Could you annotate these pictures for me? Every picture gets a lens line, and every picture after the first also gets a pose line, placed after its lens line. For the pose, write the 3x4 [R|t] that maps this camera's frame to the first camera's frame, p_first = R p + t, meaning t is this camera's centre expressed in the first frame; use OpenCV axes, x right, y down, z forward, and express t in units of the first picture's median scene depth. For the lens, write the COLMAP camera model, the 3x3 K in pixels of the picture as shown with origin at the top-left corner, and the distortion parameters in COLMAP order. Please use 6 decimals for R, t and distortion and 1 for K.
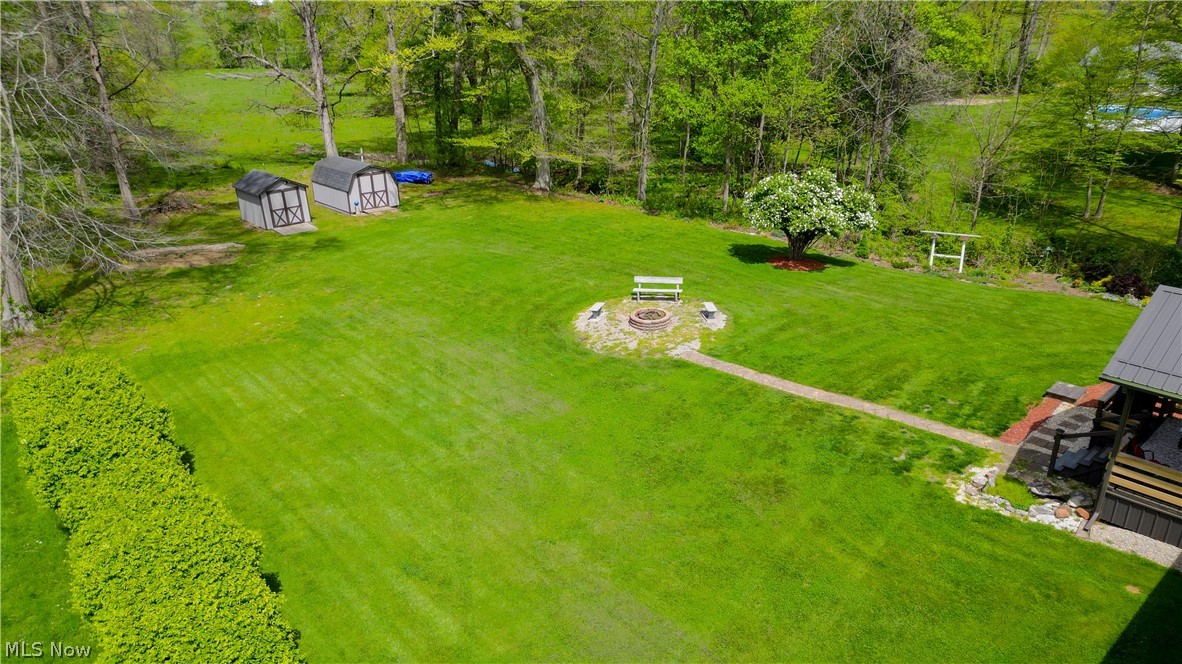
lens RADIAL K [[812.5, 0, 599.1], [0, 812.5, 333.1], [0, 0, 1]] dist [0.039610, -0.007103]
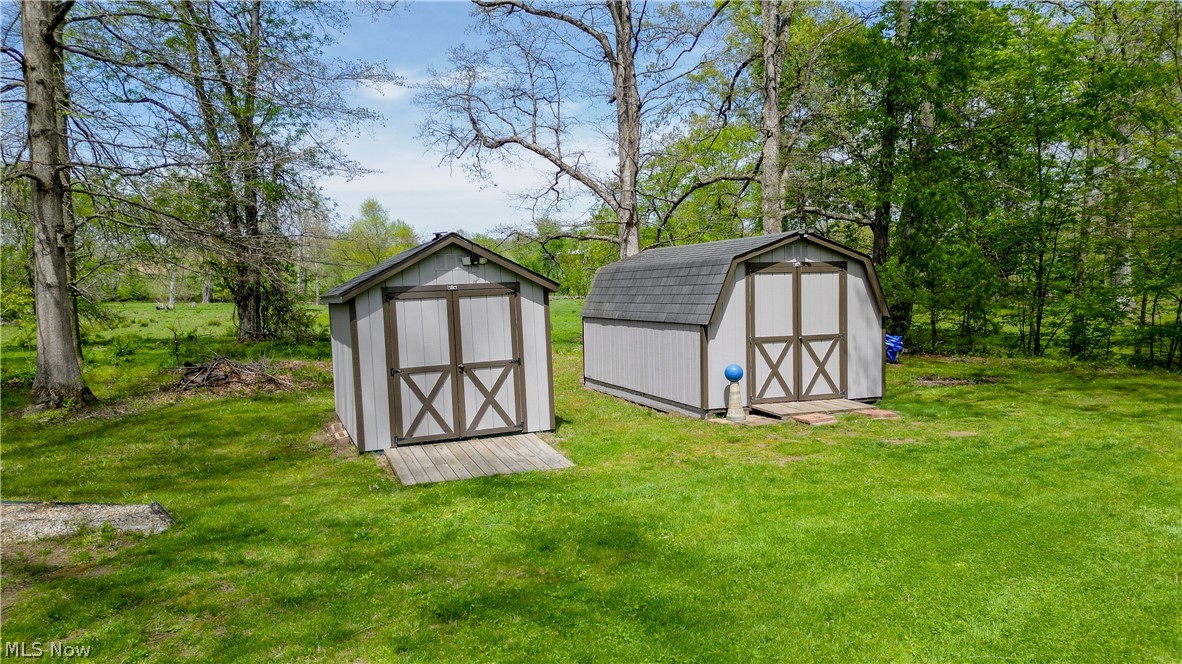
lens RADIAL K [[812.5, 0, 593.1], [0, 812.5, 336.1], [0, 0, 1]] dist [0.039610, -0.007103]
pose [[0.941119, 0.022973, -0.337294, -0.269084], [-0.121206, 0.954293, -0.273191, -0.102851], [0.315602, 0.297987, 0.900888, 0.804107]]
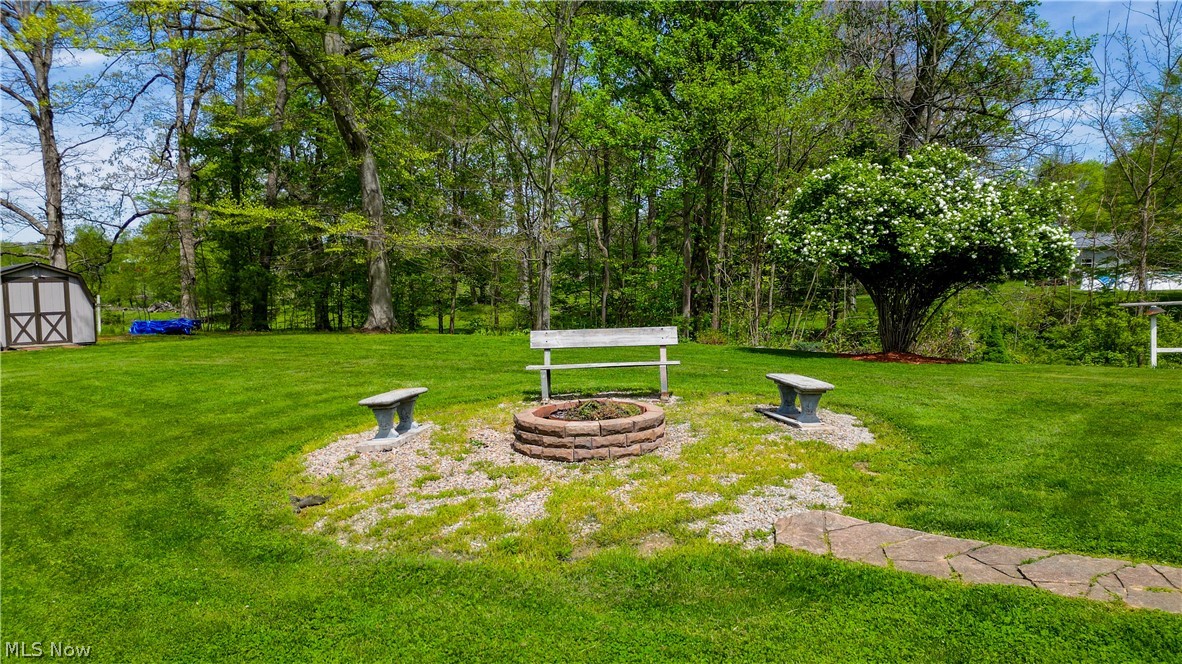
lens RADIAL K [[812.5, 0, 593.2], [0, 812.5, 328.4], [0, 0, 1]] dist [0.039610, -0.007103]
pose [[0.992962, -0.010816, 0.117935, 0.021546], [0.047450, 0.948732, -0.312500, 0.023646], [-0.108509, 0.315896, 0.942568, 0.489087]]
